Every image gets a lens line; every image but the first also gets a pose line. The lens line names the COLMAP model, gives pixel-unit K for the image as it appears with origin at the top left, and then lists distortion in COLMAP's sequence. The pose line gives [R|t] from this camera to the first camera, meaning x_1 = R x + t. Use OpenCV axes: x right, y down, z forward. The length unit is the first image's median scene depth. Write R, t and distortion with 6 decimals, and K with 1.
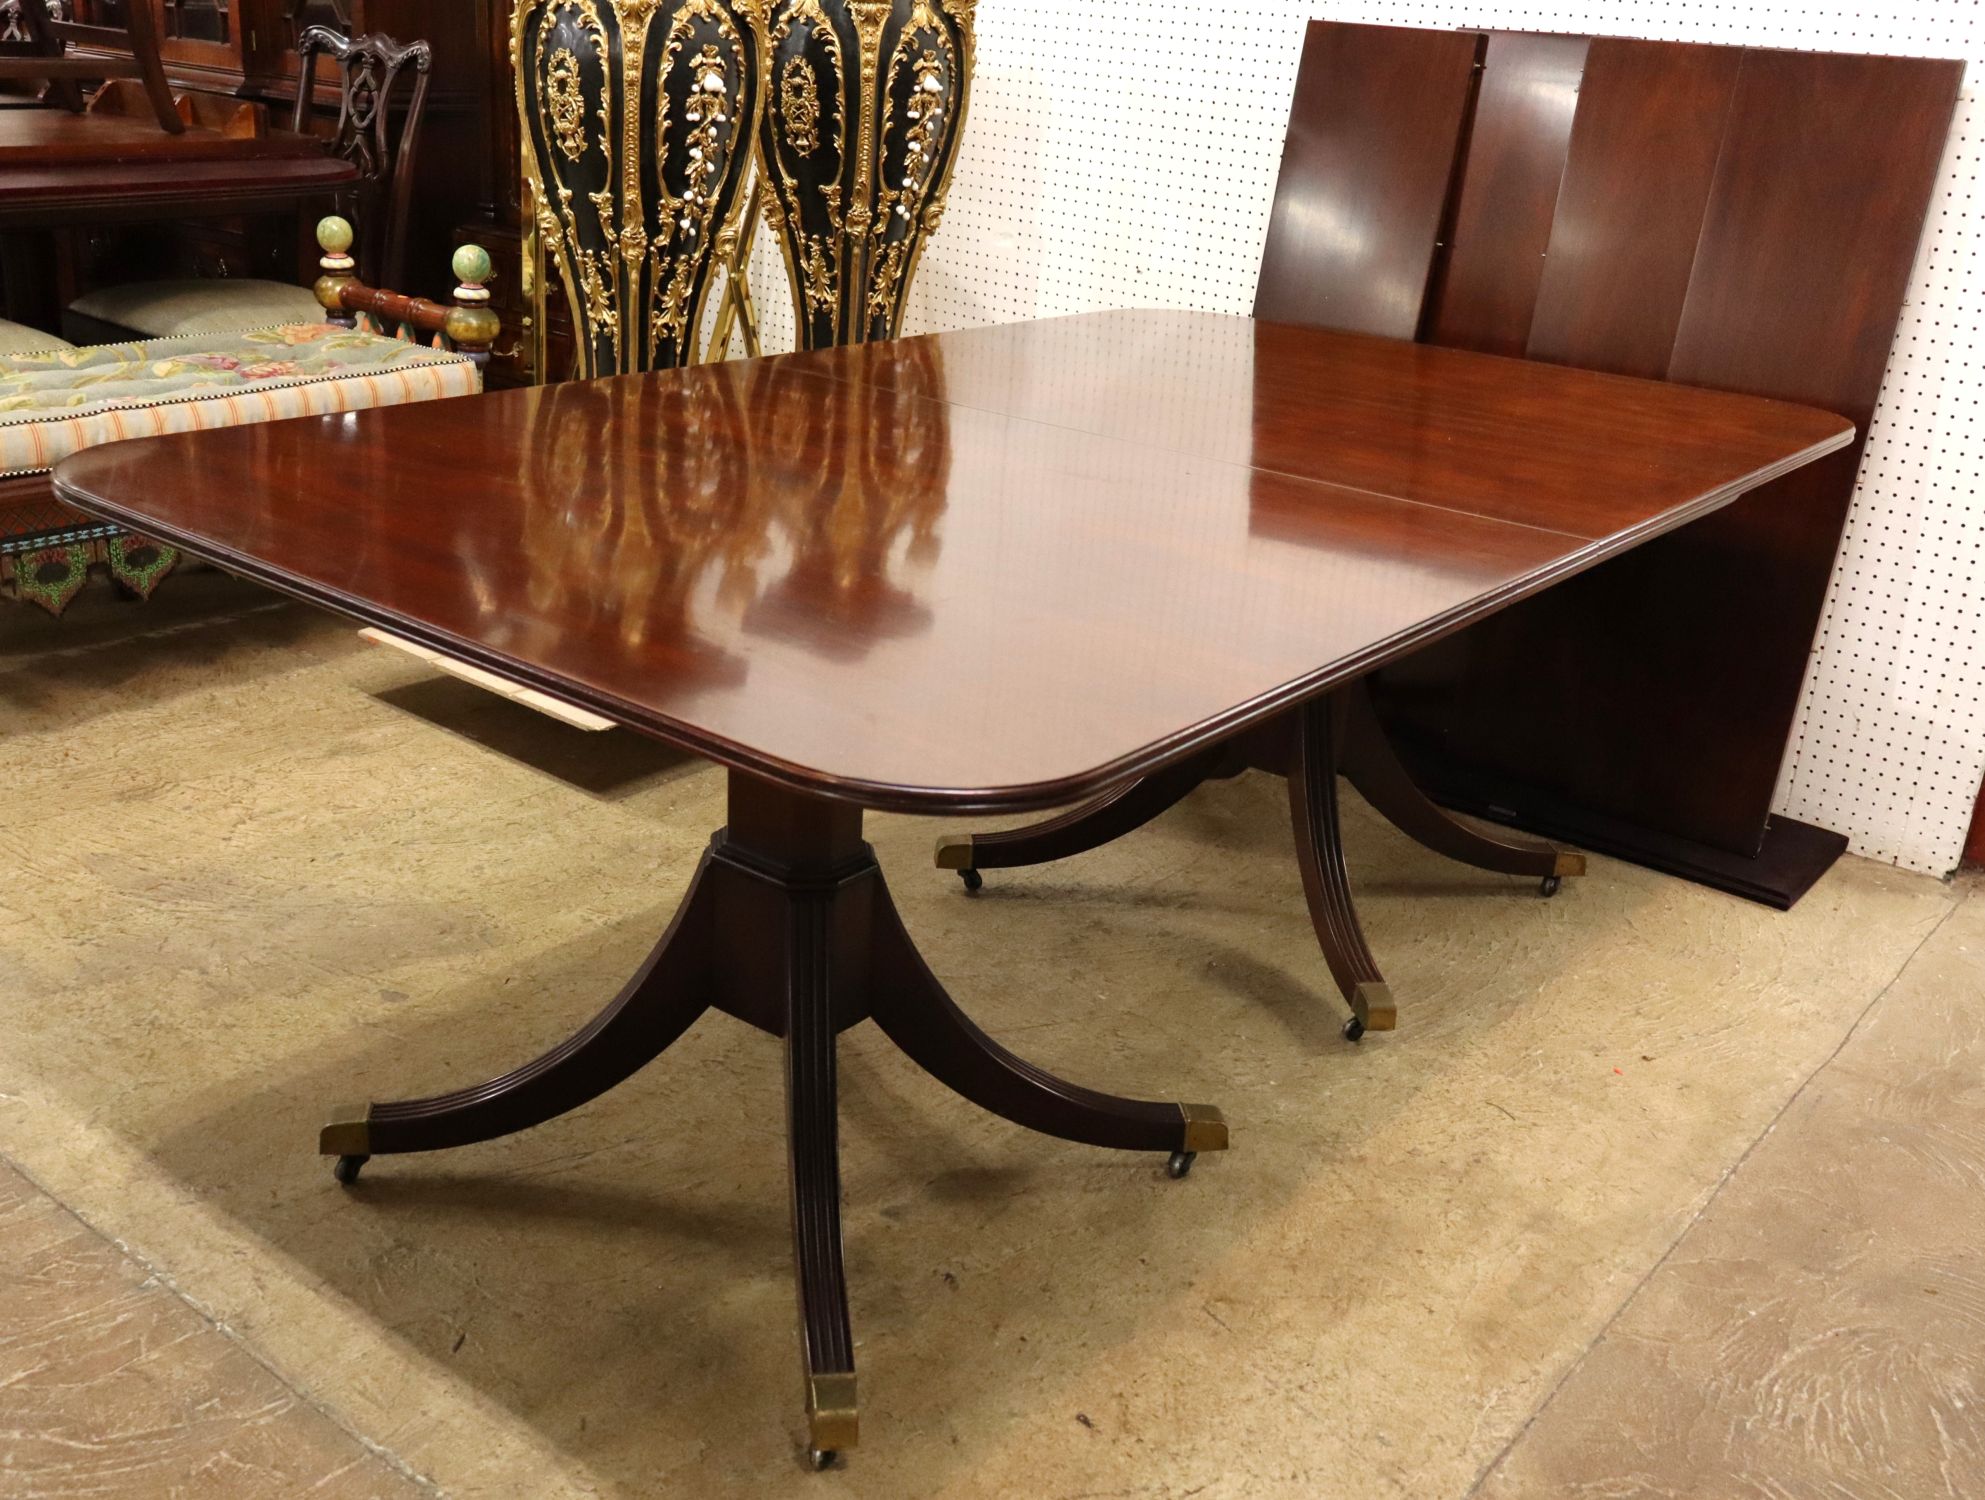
lens RADIAL K [[1915.9, 0, 990.7], [0, 1915.9, 742.3], [0, 0, 1]] dist [0.008119, 0.000000]
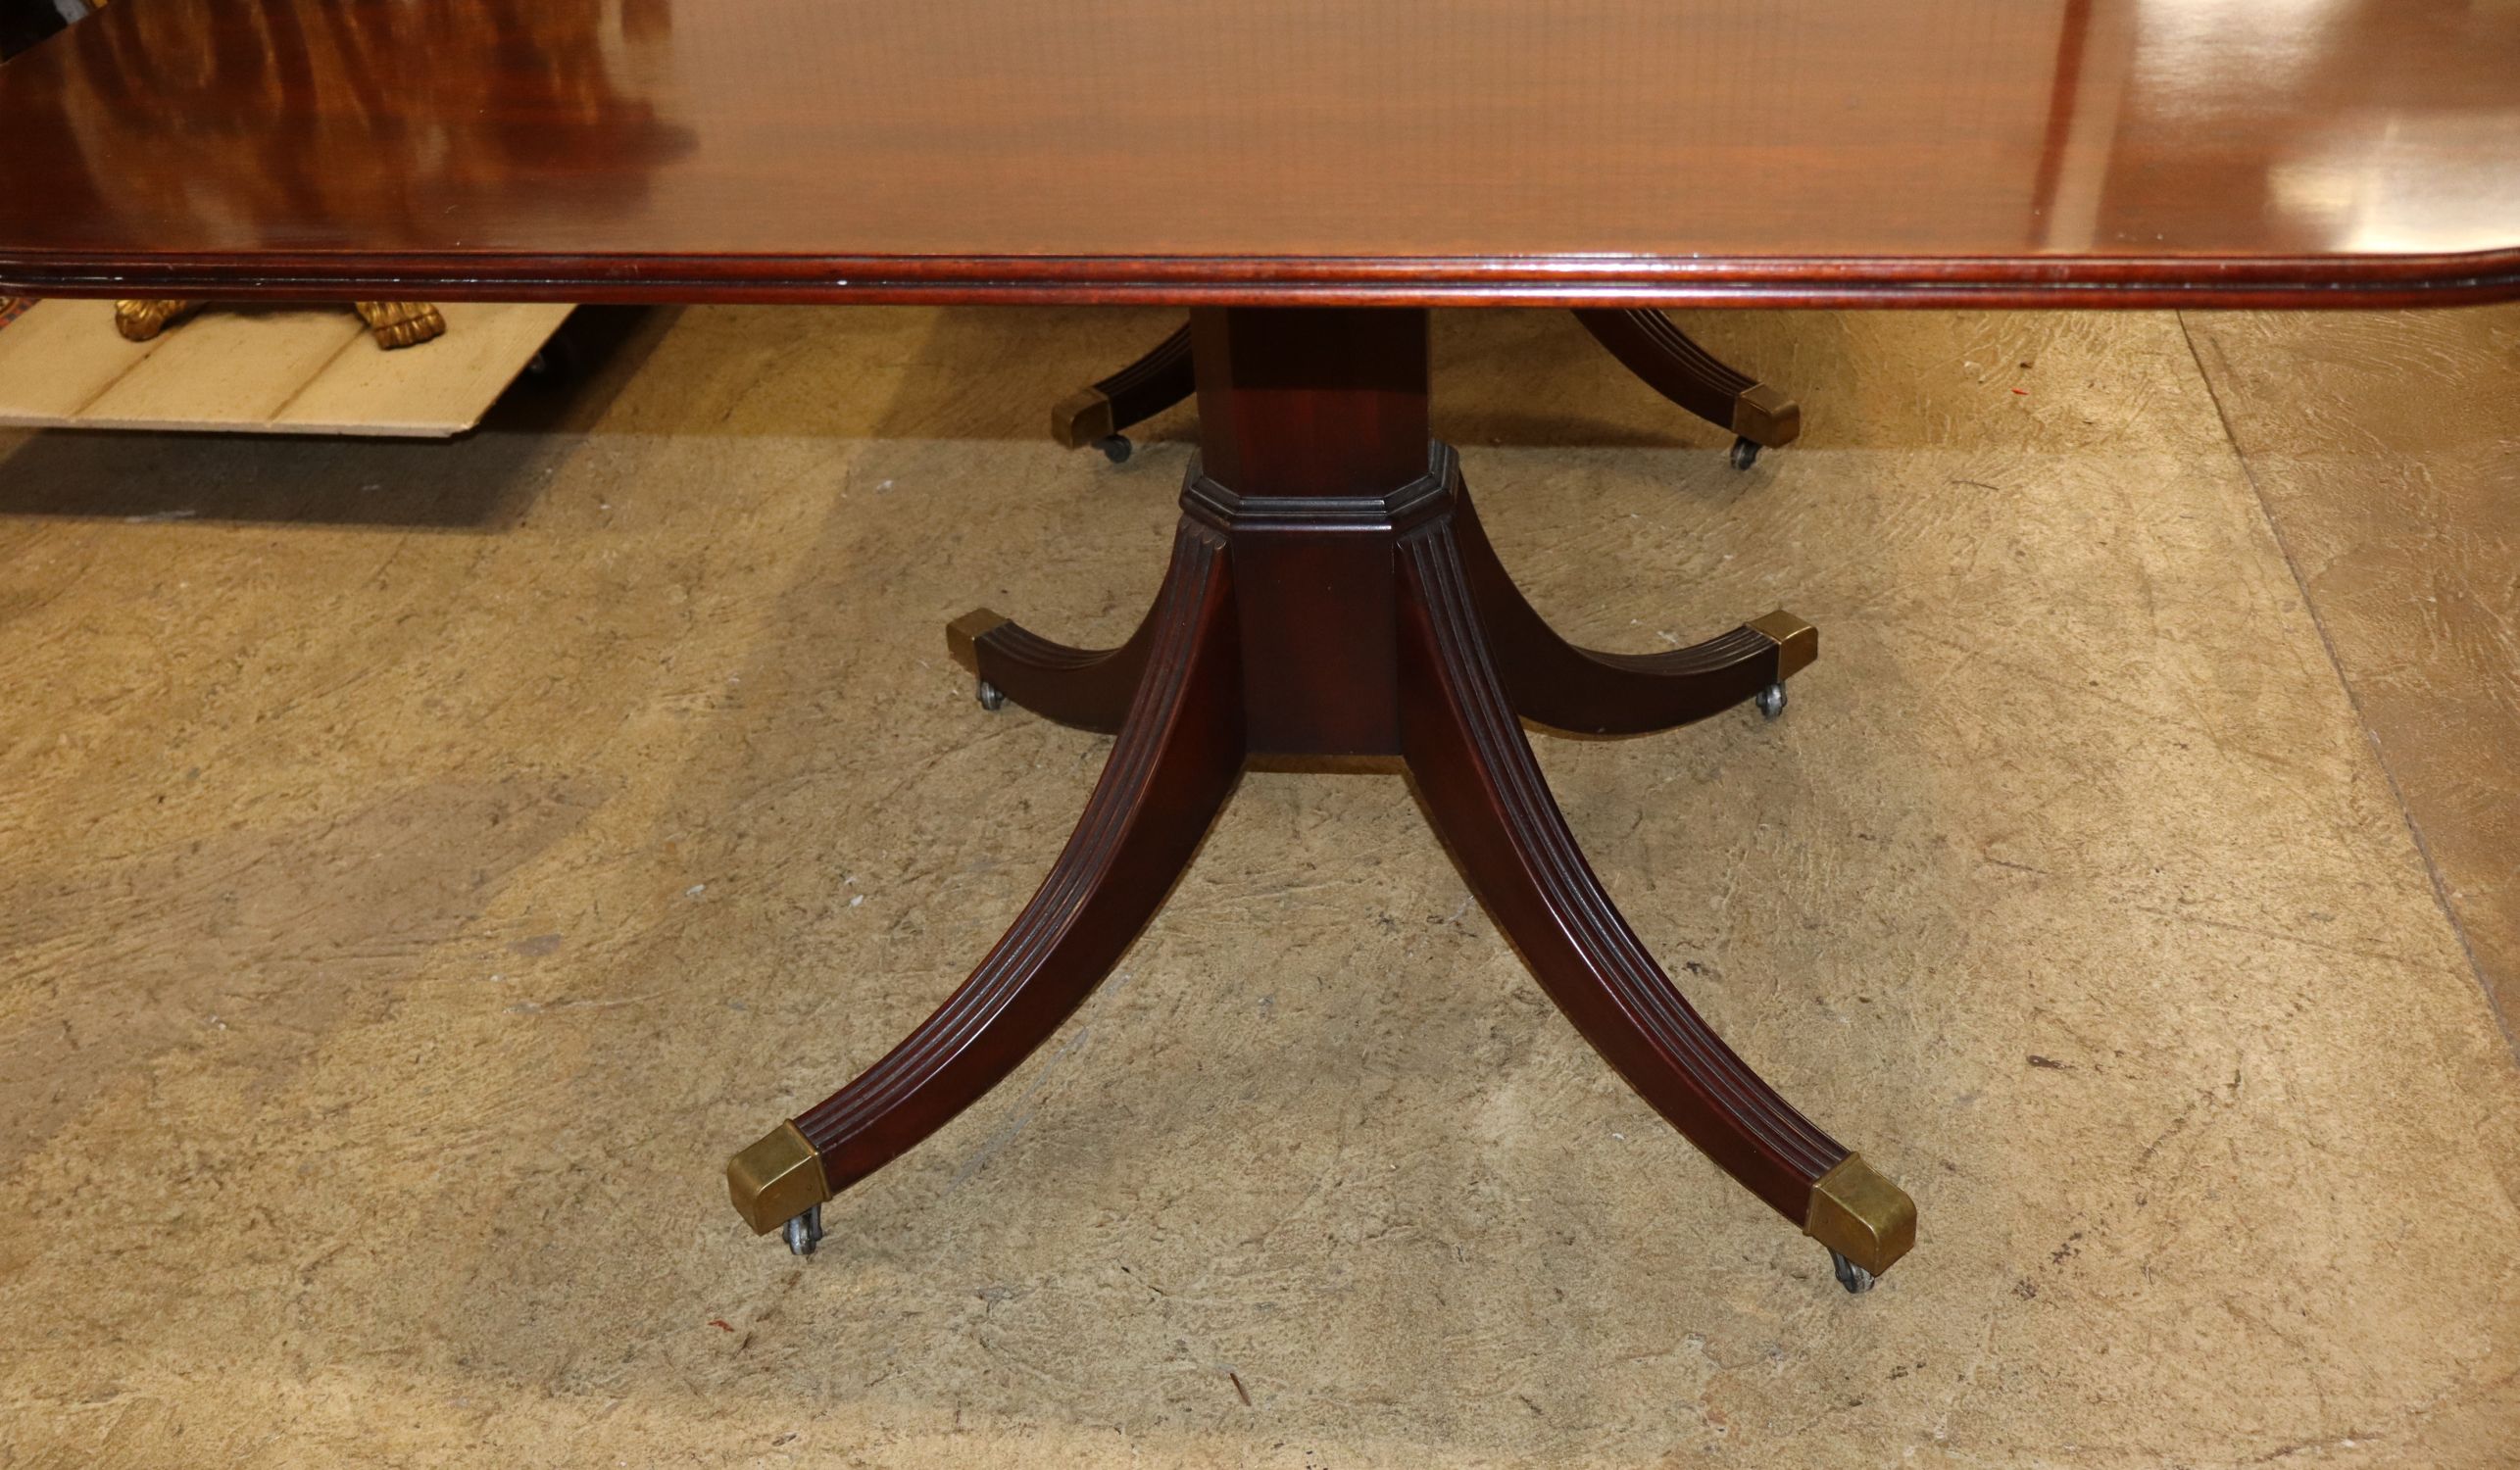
lens RADIAL K [[2111.7, 0, 1260.3], [0, 2111.7, 737.0], [0, 0, 1]] dist [-0.007624, -0.000760]
pose [[0.852126, -0.395764, 0.342421, -0.292461], [0.285564, 0.899937, 0.329495, -0.079443], [-0.438559, -0.182988, 0.879876, 0.283195]]
